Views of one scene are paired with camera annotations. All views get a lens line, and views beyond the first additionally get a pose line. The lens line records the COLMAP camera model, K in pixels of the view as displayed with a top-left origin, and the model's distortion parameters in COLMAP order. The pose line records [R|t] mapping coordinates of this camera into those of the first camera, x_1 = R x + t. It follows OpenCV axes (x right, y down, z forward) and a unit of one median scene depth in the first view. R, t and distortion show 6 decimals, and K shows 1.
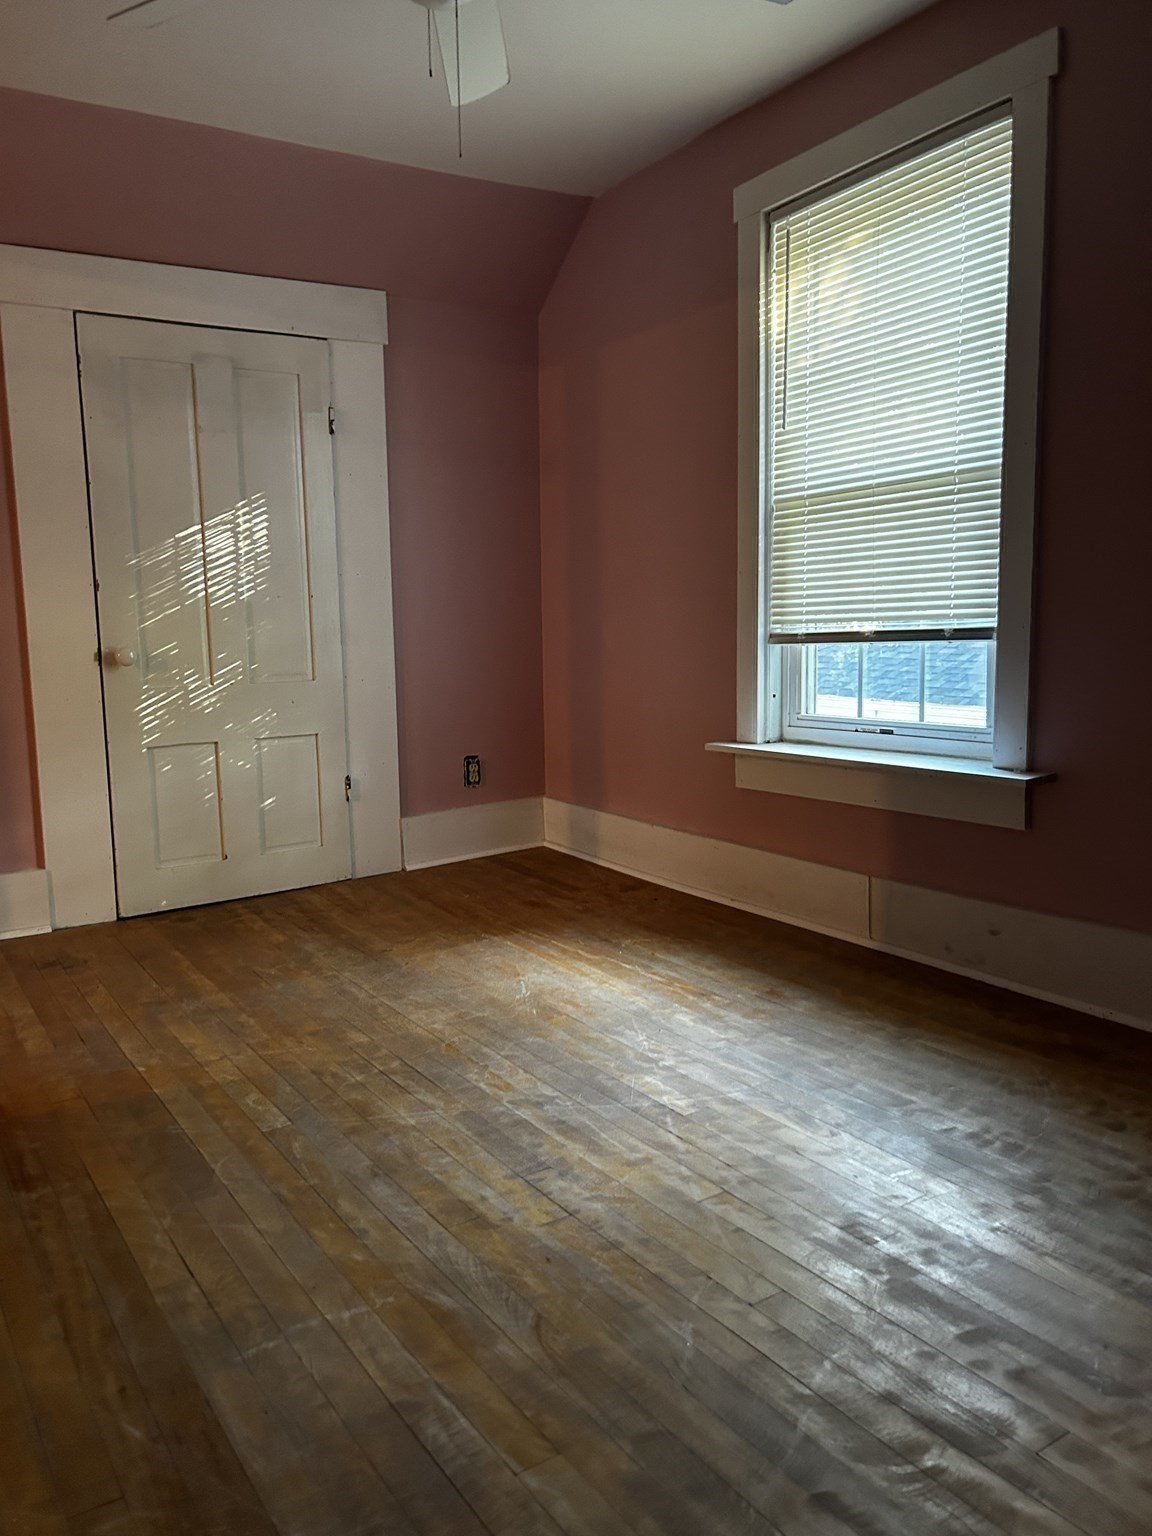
lens RADIAL K [[1159.8, 0, 580.3], [0, 1159.8, 767.9], [0, 0, 1]] dist [0.049472, -0.059362]
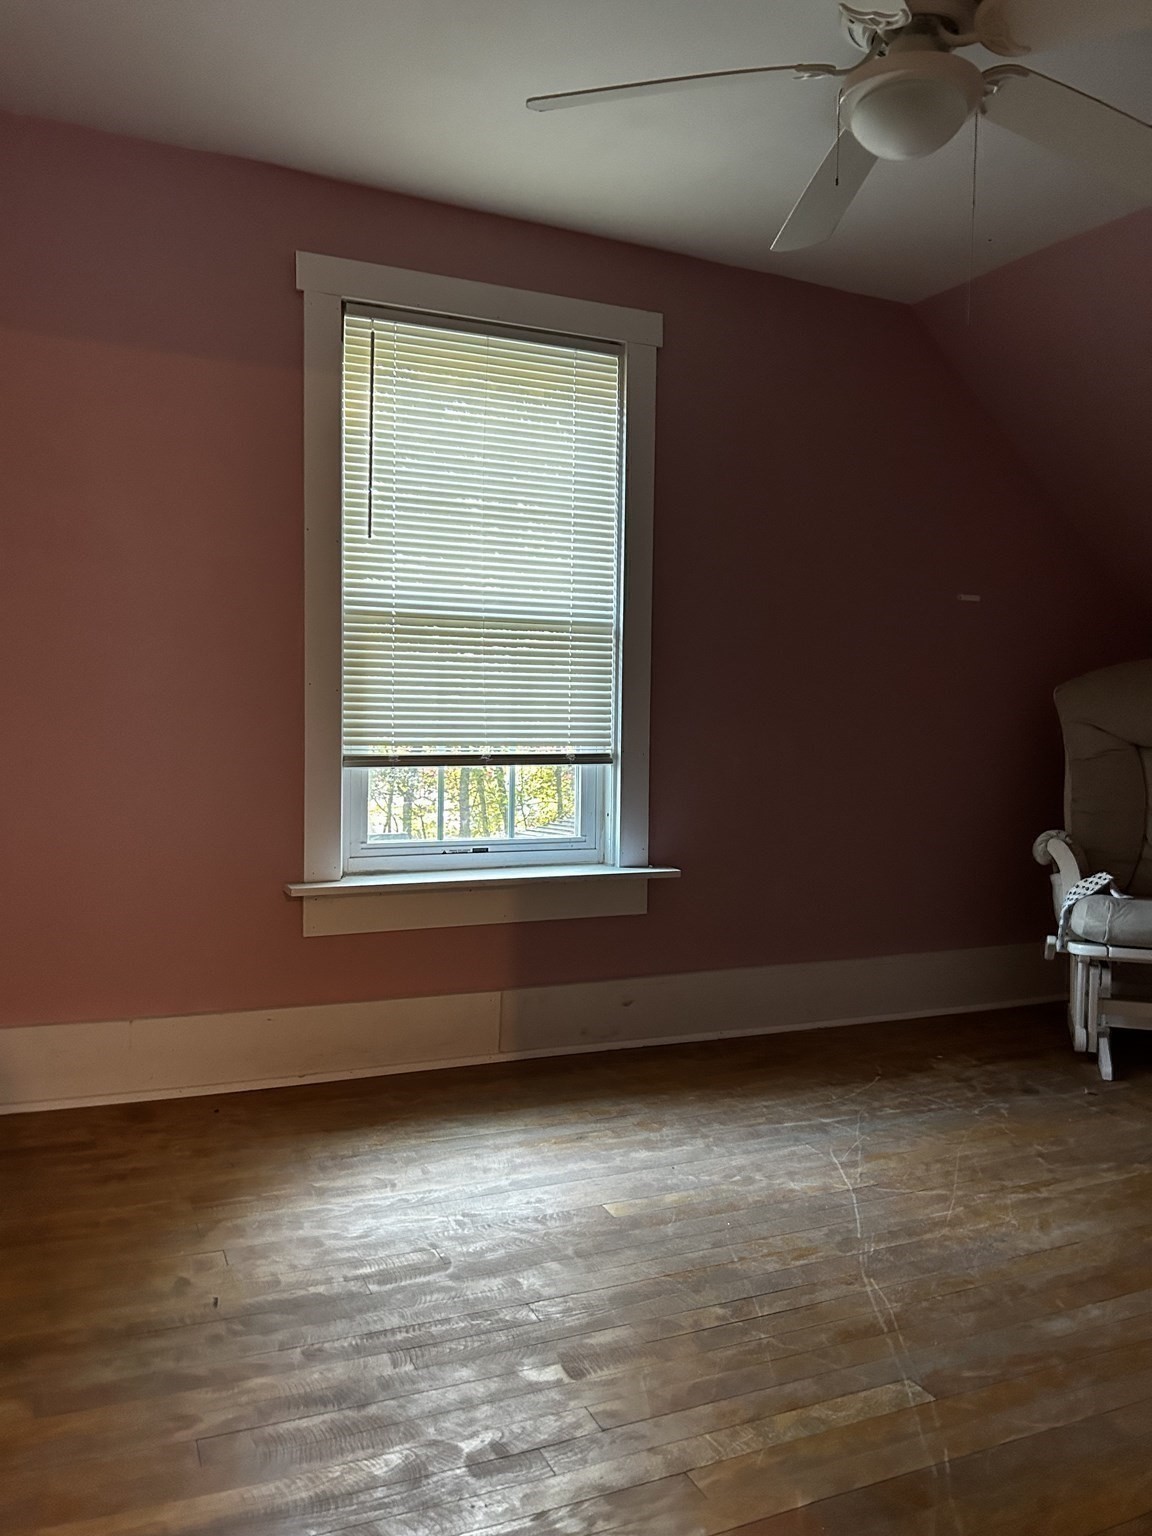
lens RADIAL K [[1159.8, 0, 581.3], [0, 1159.8, 764.9], [0, 0, 1]] dist [0.049472, -0.059362]
pose [[0.149205, -0.000041, 0.988806, -0.827606], [0.107464, 0.994077, -0.016175, -0.089471], [-0.982949, 0.108674, 0.148325, 0.828890]]
